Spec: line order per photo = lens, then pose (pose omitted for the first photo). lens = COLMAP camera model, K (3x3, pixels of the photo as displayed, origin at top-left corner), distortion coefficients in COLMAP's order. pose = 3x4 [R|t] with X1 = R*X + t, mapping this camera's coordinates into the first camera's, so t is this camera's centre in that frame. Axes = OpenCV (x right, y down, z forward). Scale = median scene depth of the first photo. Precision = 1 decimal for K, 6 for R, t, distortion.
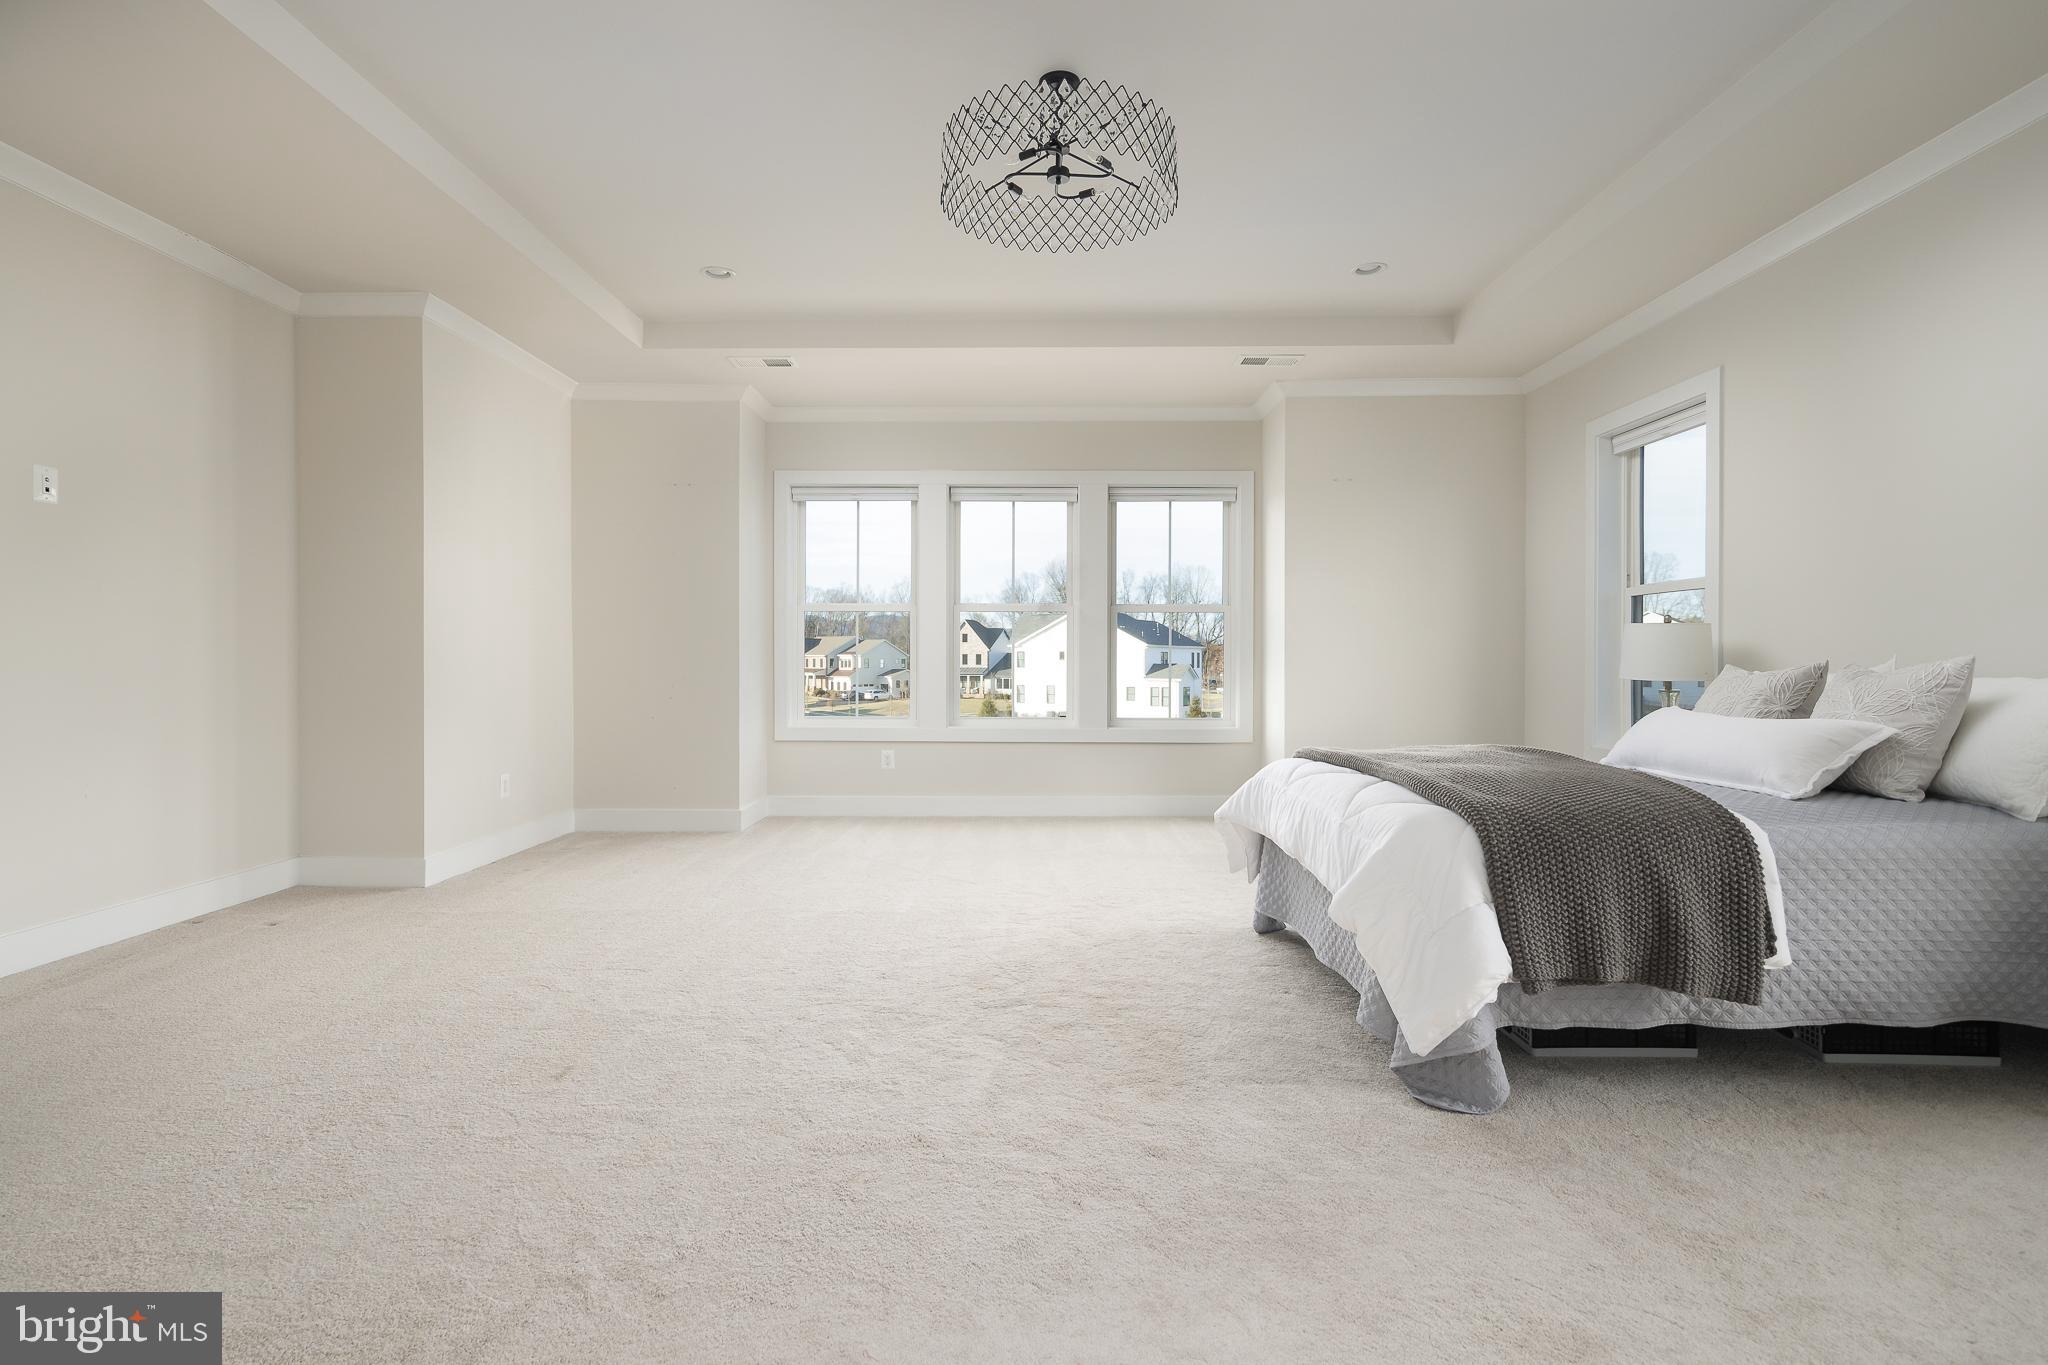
lens RADIAL K [[997.4, 0, 976.7], [0, 997.4, 678.7], [0, 0, 1]] dist [0.004002, -0.004555]
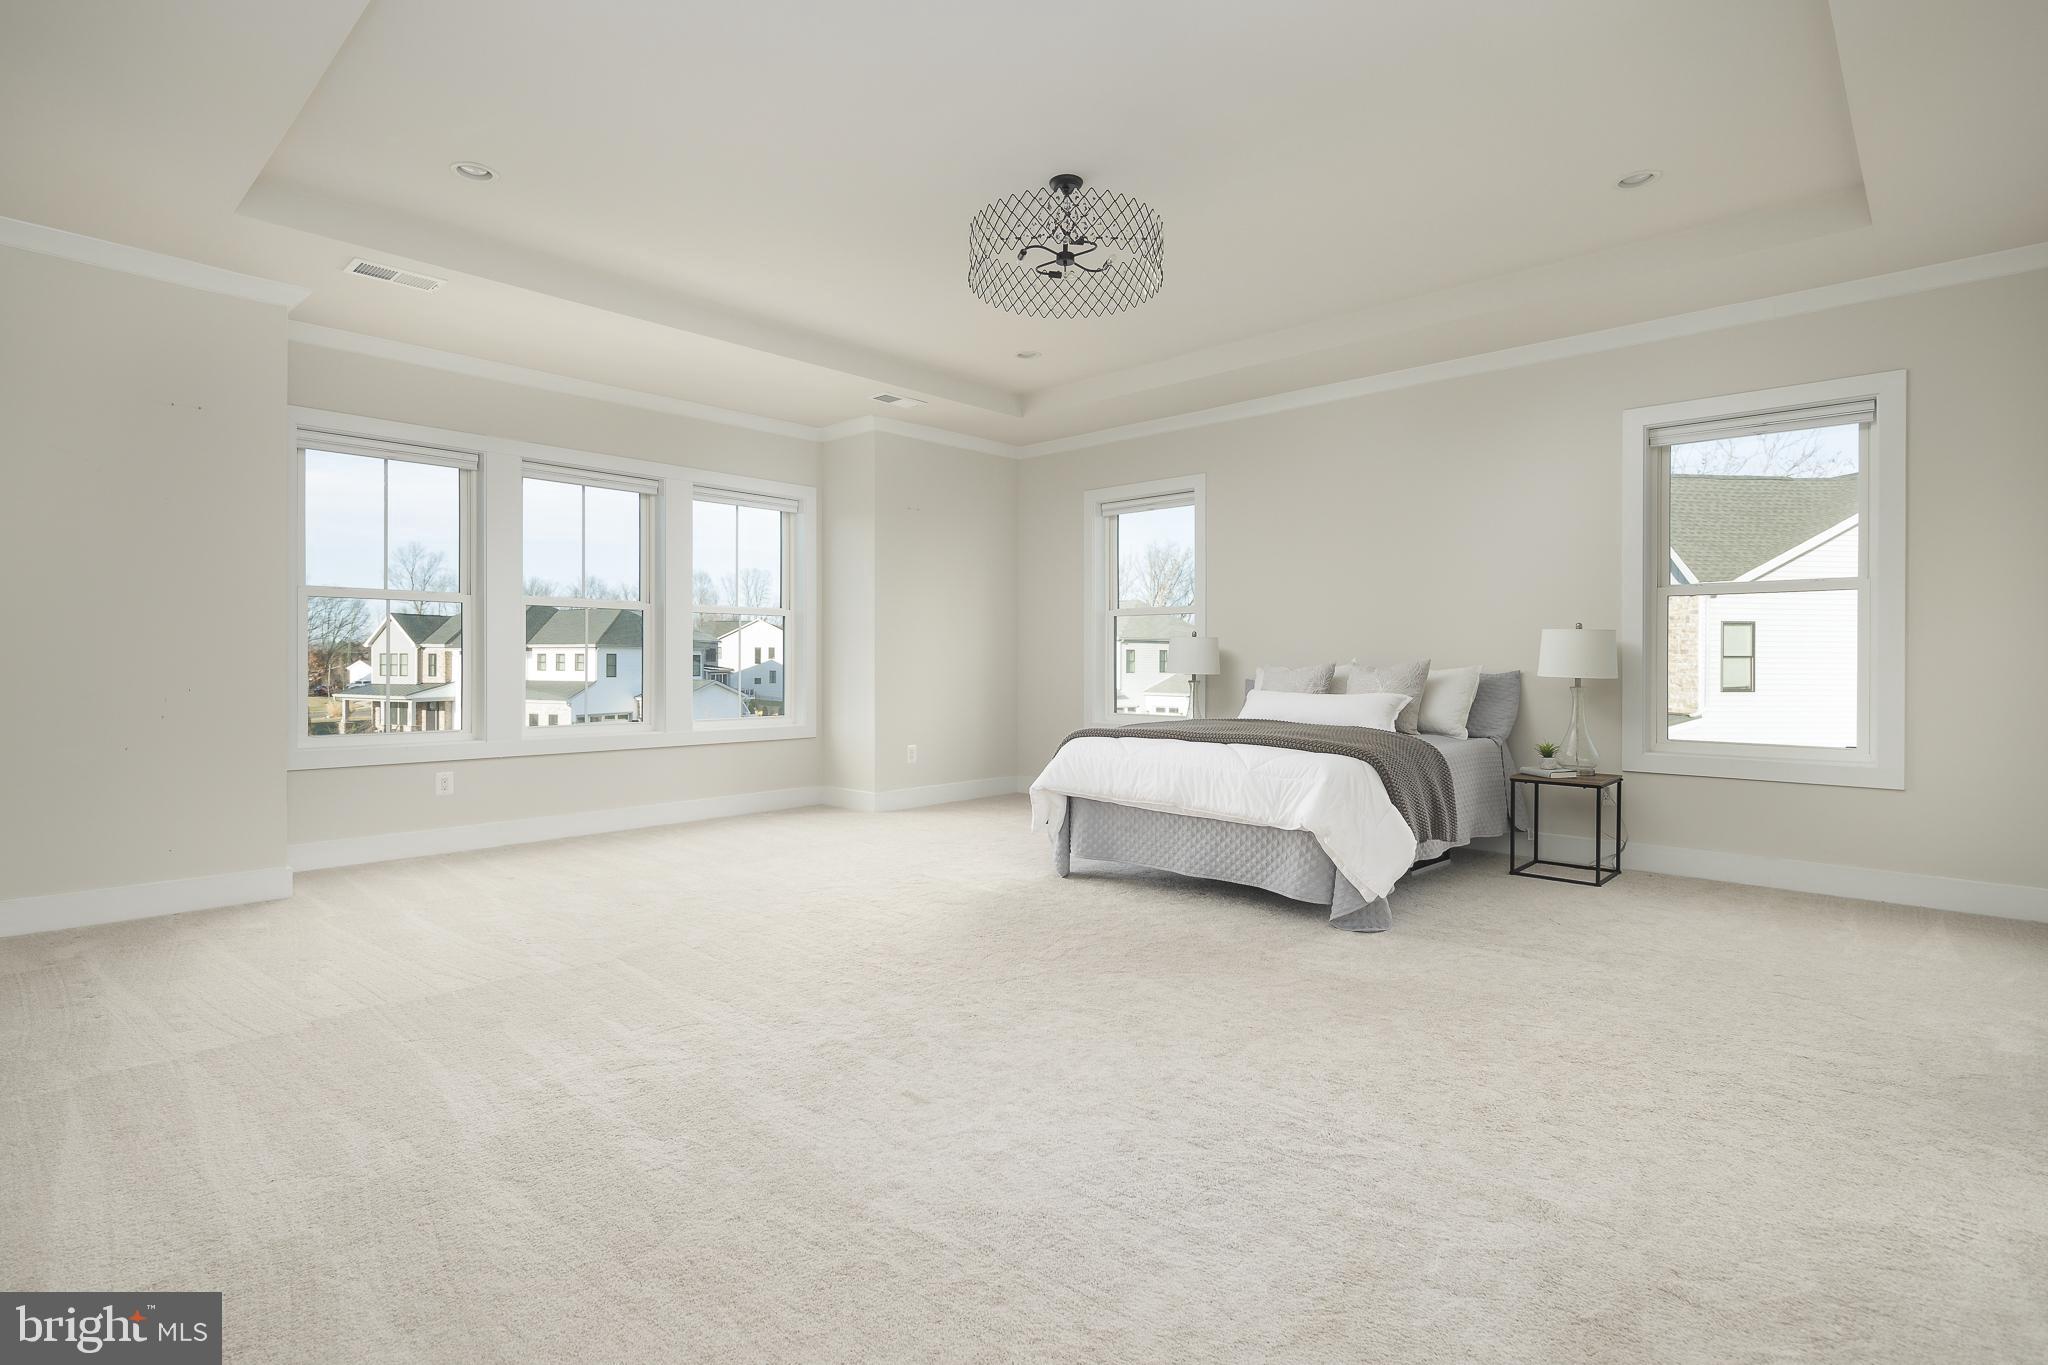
lens RADIAL K [[997.4, 0, 1022.9], [0, 997.4, 666.9], [0, 0, 1]] dist [0.004002, -0.004555]
pose [[0.671404, -0.003570, 0.741083, -0.508353], [0.013236, 0.999887, -0.007175, -0.002049], [-0.740974, 0.014627, 0.671375, 0.139260]]
